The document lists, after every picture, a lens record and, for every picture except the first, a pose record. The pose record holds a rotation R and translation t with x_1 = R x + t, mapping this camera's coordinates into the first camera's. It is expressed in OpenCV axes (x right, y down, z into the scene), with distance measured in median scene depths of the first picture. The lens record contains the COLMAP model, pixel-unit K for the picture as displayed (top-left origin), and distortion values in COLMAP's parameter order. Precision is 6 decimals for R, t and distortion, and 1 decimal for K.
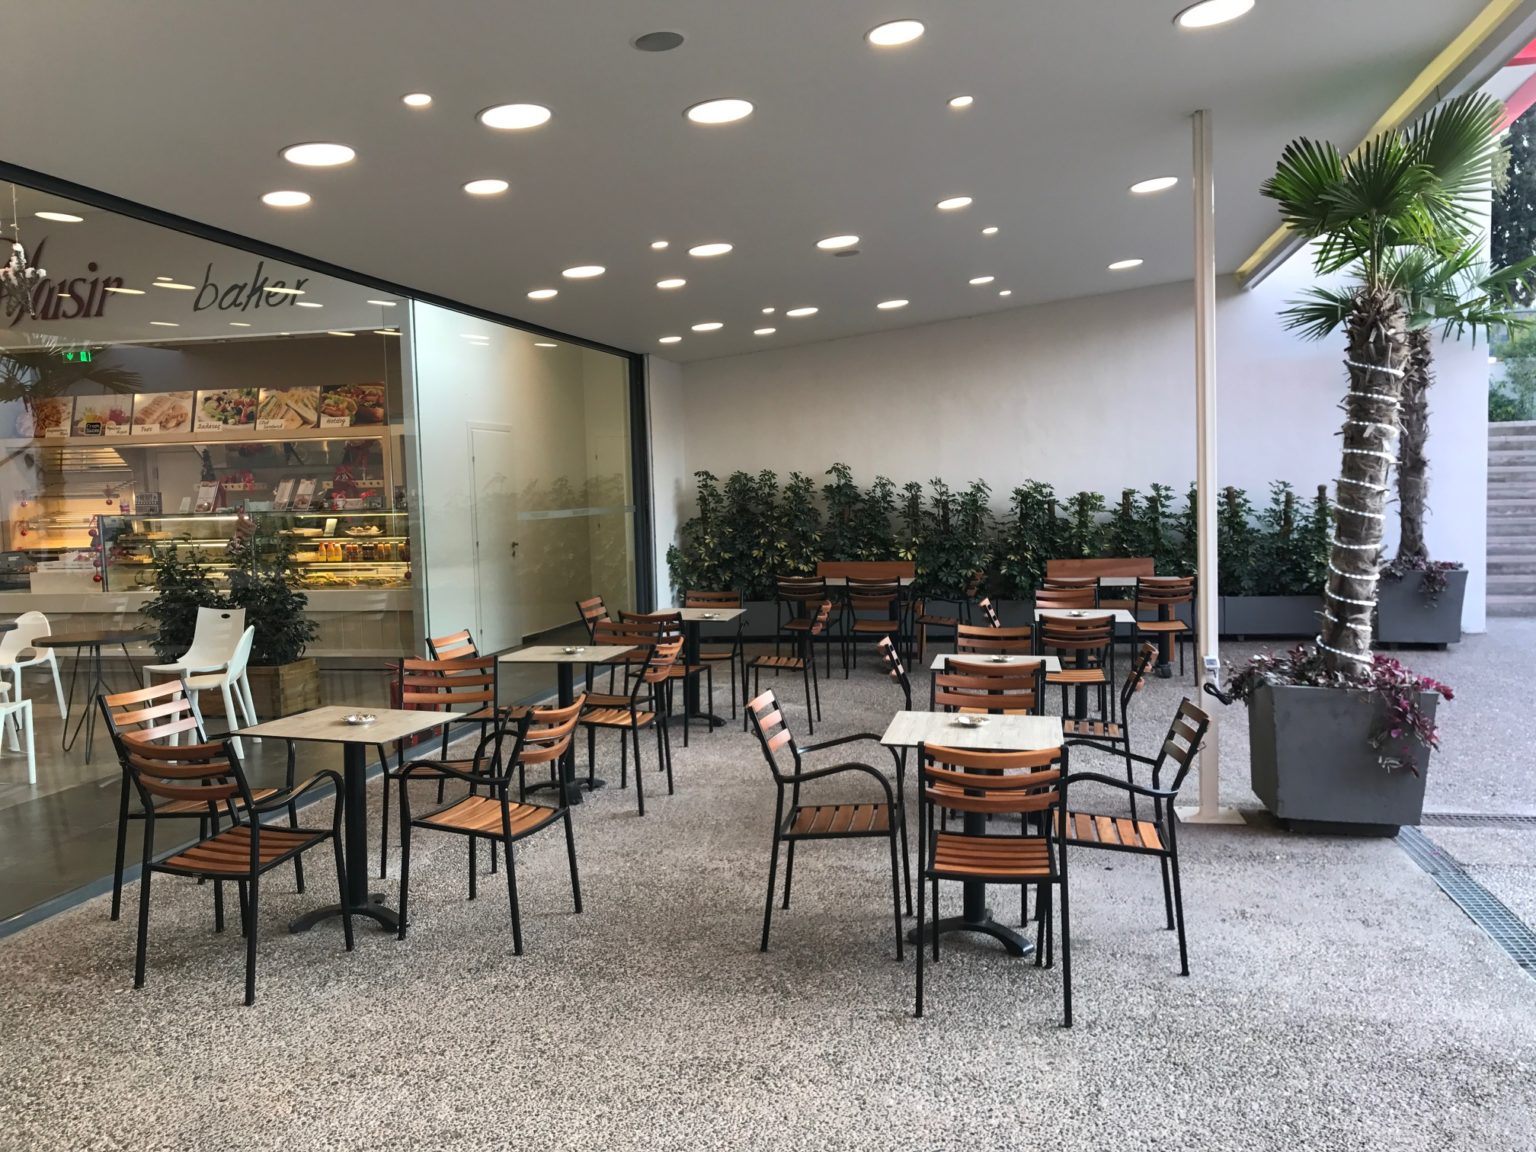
lens RADIAL K [[1245.2, 0, 763.0], [0, 1245.2, 573.0], [0, 0, 1]] dist [0.035778, -0.020054]
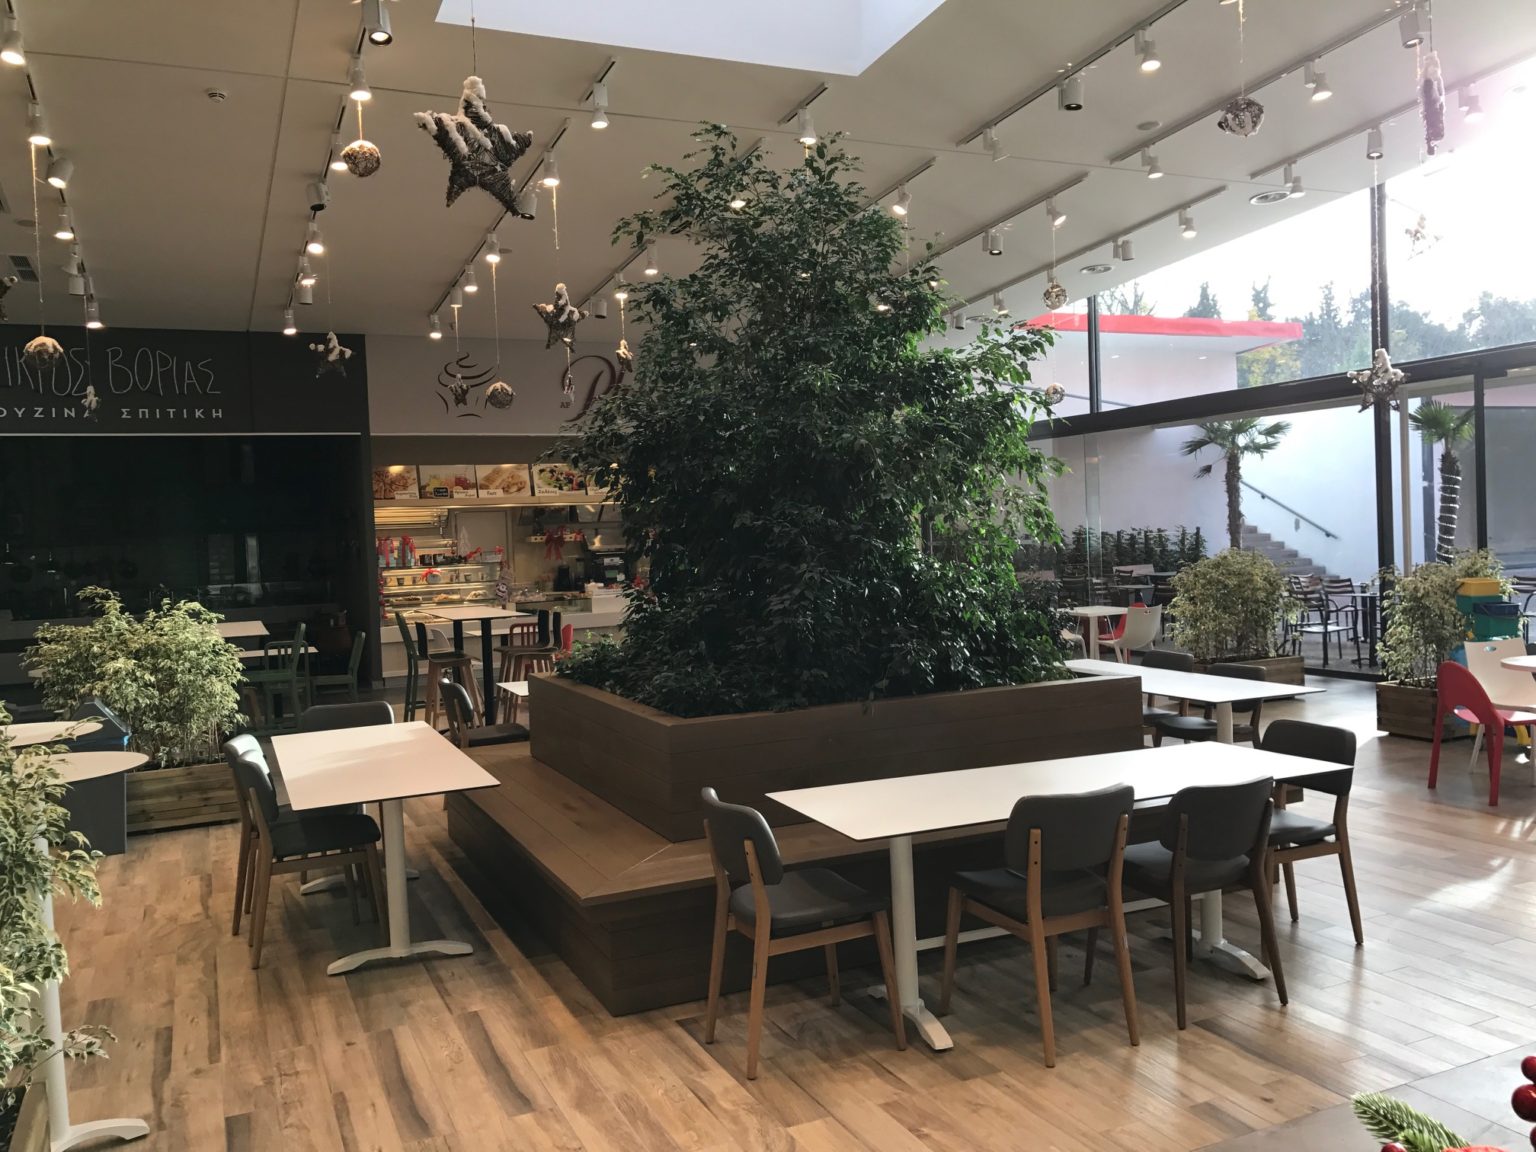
lens RADIAL K [[1245.2, 0, 768.8], [0, 1245.2, 576.2], [0, 0, 1]] dist [0.035778, -0.020054]
pose [[0.792938, -0.026452, 0.608728, -1.056923], [0.063902, 0.997158, -0.039910, 0.037692], [-0.605942, 0.070545, 0.792375, -0.164379]]
